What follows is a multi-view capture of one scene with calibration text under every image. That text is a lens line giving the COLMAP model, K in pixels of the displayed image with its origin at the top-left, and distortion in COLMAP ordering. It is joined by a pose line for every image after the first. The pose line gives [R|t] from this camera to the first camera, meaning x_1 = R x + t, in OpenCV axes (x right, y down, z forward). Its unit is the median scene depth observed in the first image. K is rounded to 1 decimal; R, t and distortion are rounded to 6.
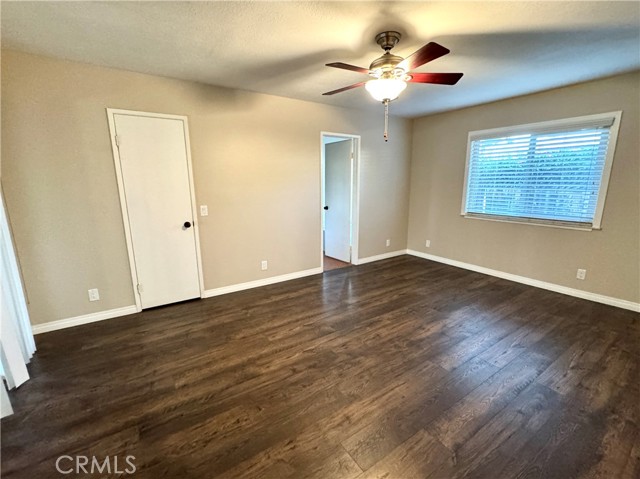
lens RADIAL K [[281.1, 0, 318.5], [0, 281.1, 240.8], [0, 0, 1]] dist [-0.002339, 0.000368]
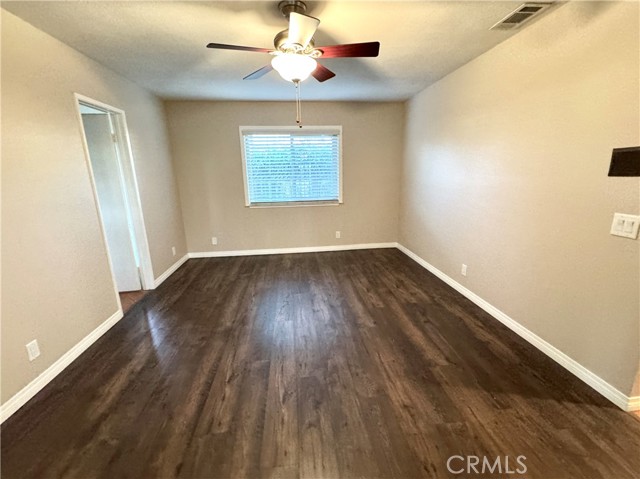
lens RADIAL K [[281.1, 0, 319.4], [0, 281.1, 240.1], [0, 0, 1]] dist [-0.002339, 0.000368]
pose [[0.467033, -0.217360, 0.857108, -0.329812], [0.201905, 0.969923, 0.135953, -0.063720], [-0.860880, 0.109560, 0.496873, 0.296192]]
